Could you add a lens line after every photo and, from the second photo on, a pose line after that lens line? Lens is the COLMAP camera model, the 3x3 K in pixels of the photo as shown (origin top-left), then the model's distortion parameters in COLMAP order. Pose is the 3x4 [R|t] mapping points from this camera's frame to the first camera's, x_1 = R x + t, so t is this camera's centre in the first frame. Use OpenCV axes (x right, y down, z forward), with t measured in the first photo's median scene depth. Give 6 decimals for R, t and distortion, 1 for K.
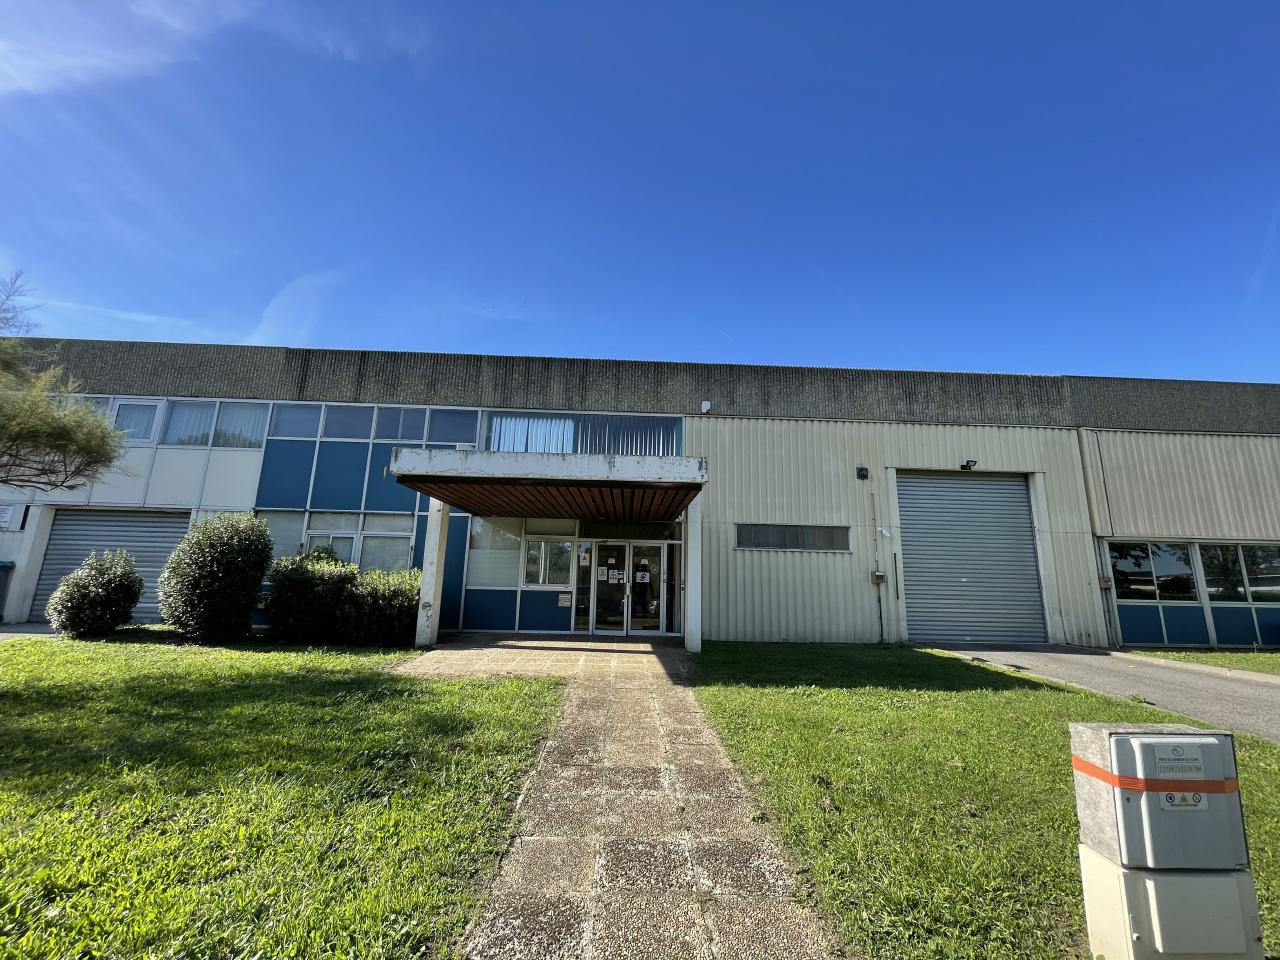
lens RADIAL K [[520.2, 0, 643.8], [0, 520.2, 478.3], [0, 0, 1]] dist [-0.001939, -0.000538]
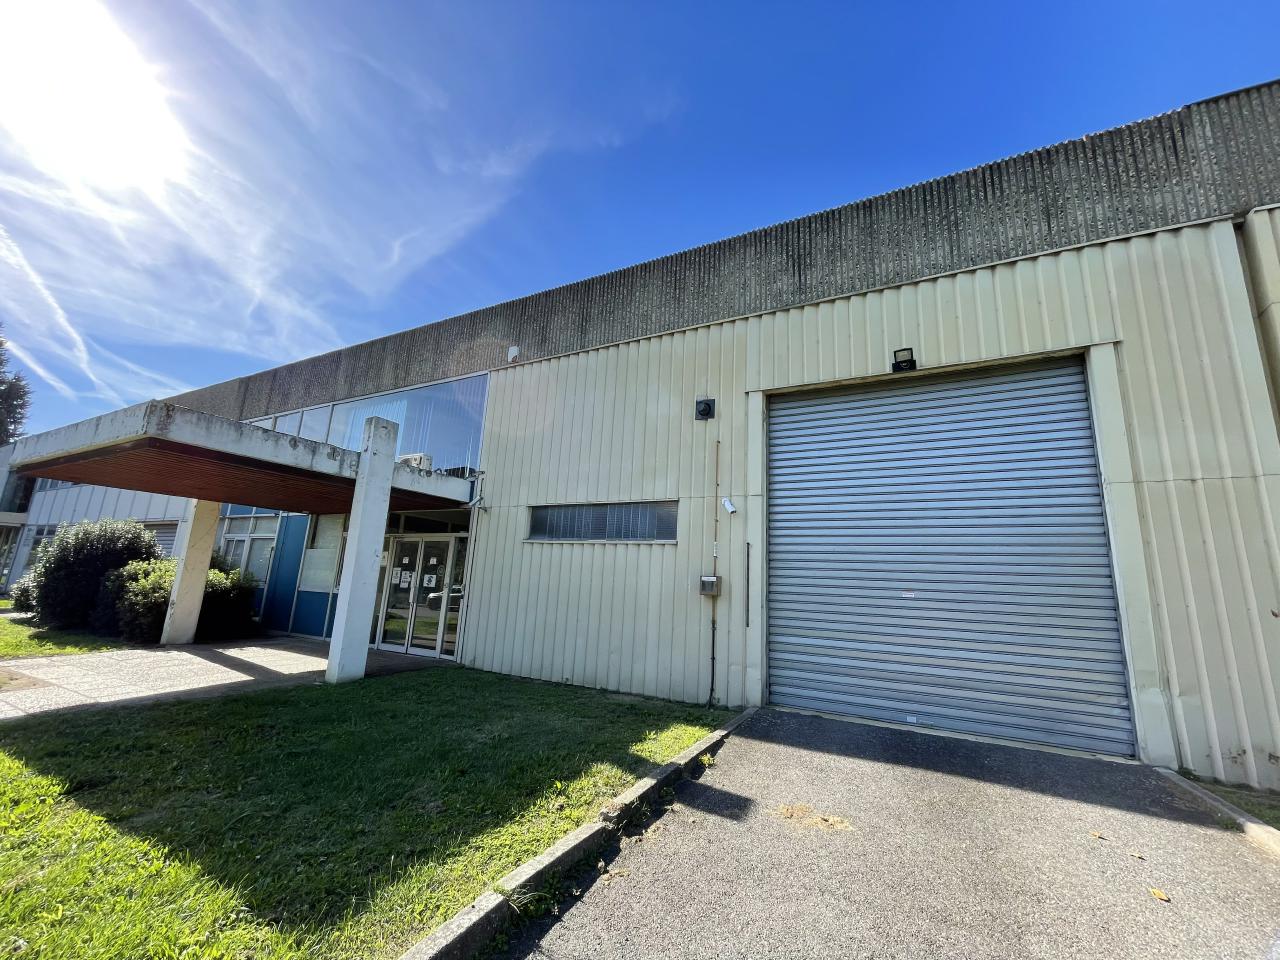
lens RADIAL K [[520.2, 0, 643.8], [0, 520.2, 478.3], [0, 0, 1]] dist [-0.001939, -0.000538]
pose [[0.863675, -0.086910, -0.496500, 0.684074], [0.071738, 0.996190, -0.049588, 0.098180], [0.498918, 0.007210, 0.866619, 0.478248]]
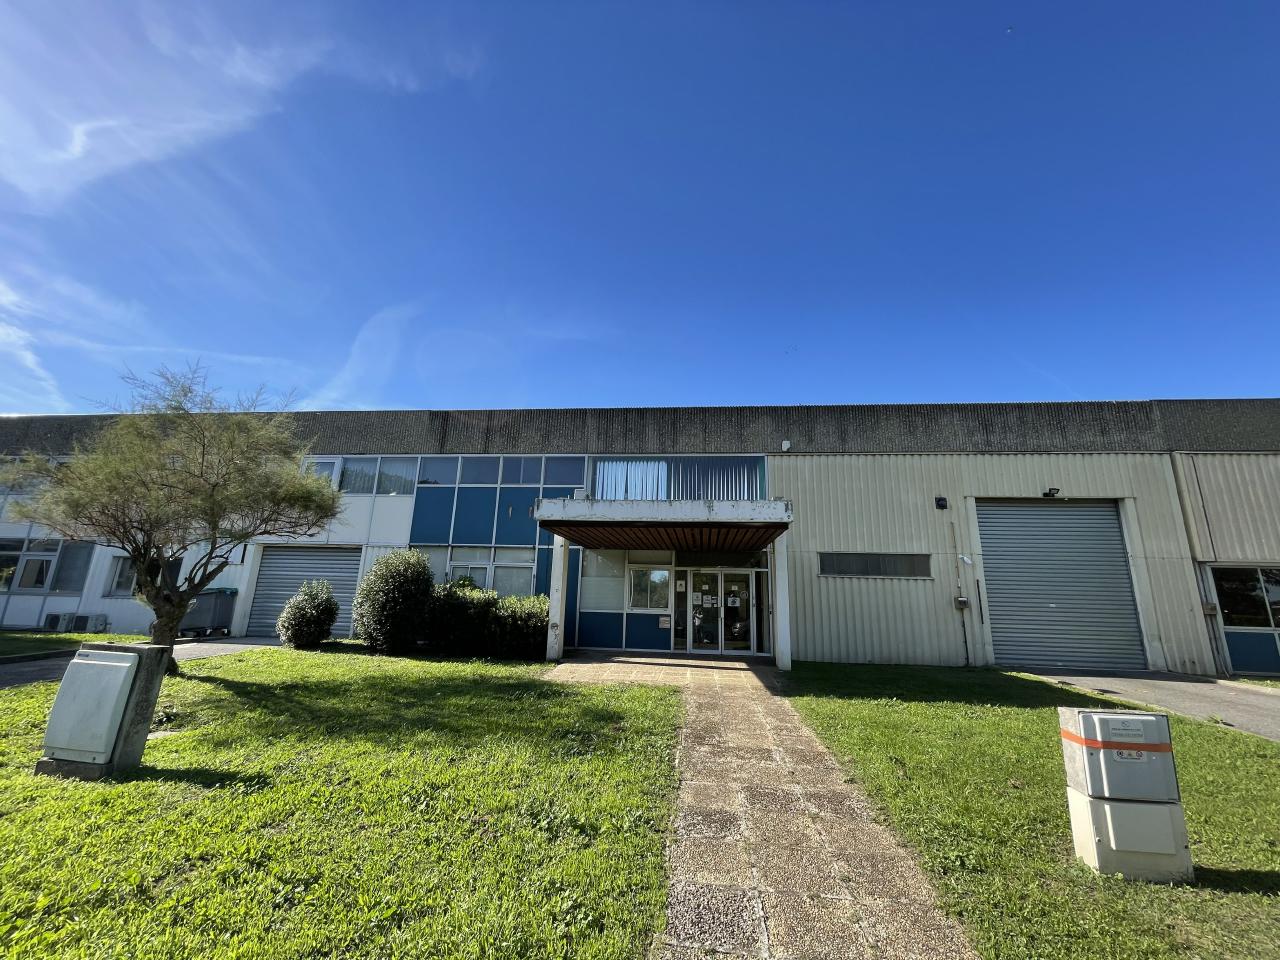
lens RADIAL K [[520.2, 0, 643.8], [0, 520.2, 478.3], [0, 0, 1]] dist [-0.001939, -0.000538]
pose [[0.989792, -0.029709, -0.139388, -0.029435], [0.024100, 0.998837, -0.041760, -0.032127], [0.140467, 0.037975, 0.989357, -0.136306]]
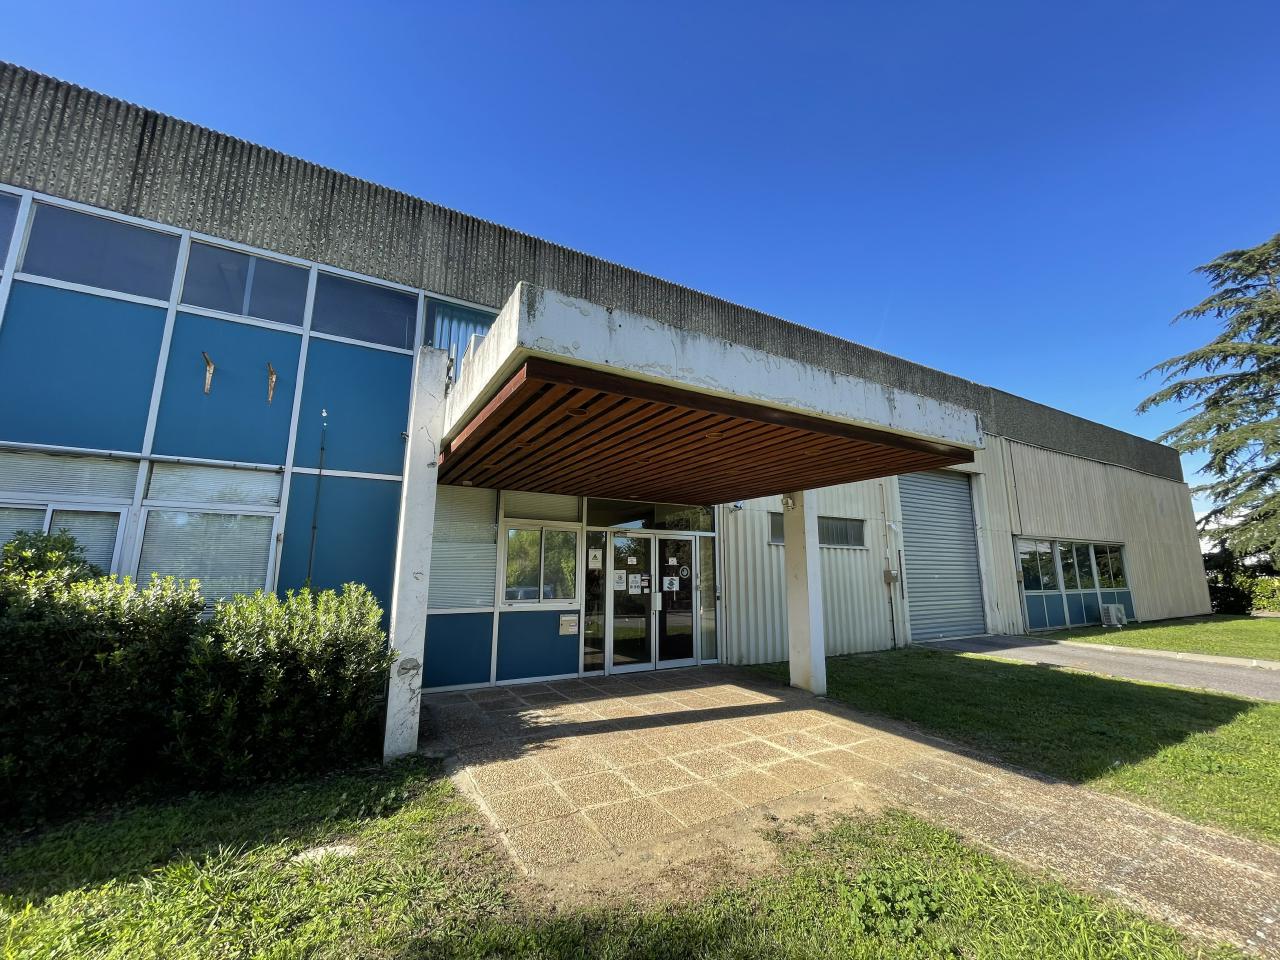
lens RADIAL K [[520.2, 0, 643.8], [0, 520.2, 478.3], [0, 0, 1]] dist [-0.001939, -0.000538]
pose [[0.883844, 0.064906, 0.463258, -0.368009], [-0.076421, 0.997057, 0.006107, 0.047453], [-0.461498, -0.040800, 0.886202, 0.403183]]
